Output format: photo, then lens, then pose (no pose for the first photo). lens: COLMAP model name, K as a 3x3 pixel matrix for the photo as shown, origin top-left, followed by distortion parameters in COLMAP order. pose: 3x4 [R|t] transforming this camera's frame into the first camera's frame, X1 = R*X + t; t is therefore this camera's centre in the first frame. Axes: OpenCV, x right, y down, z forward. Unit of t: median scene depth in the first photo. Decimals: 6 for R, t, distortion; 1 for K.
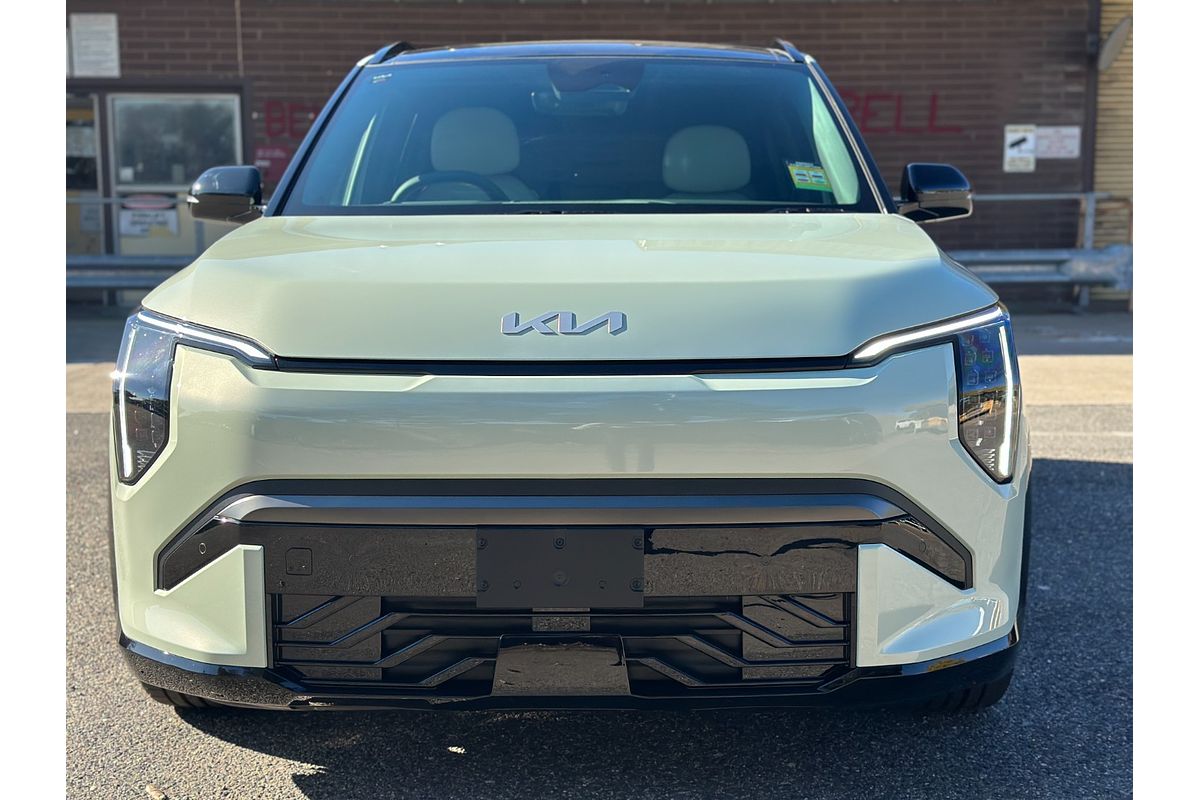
lens RADIAL K [[1469.4, 0, 615.1], [0, 1469.4, 401.0], [0, 0, 1]] dist [0.151795, -0.296697]
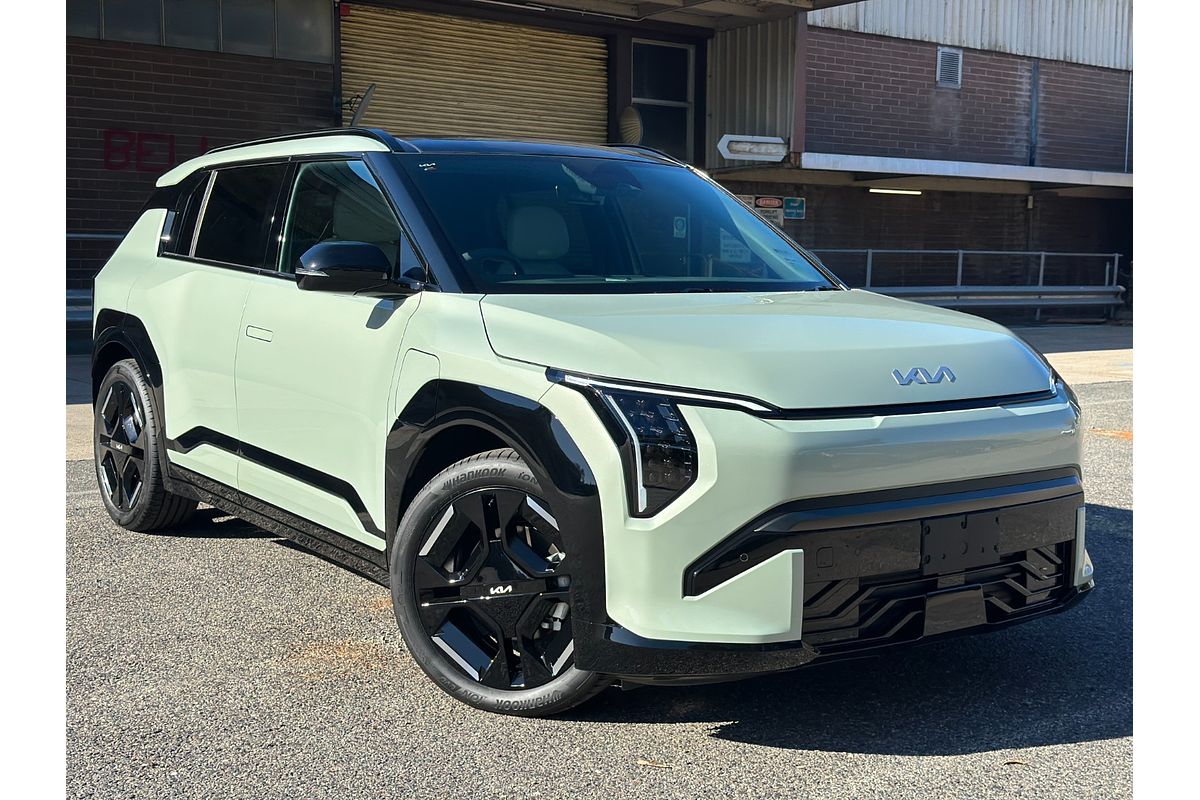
lens RADIAL K [[1469.4, 0, 615.1], [0, 1469.4, 401.0], [0, 0, 1]] dist [0.151795, -0.296697]
pose [[0.777955, -0.047751, 0.626503, -1.199046], [0.057935, 0.998312, 0.004149, -0.052218], [-0.625643, 0.033069, 0.779408, 0.051541]]
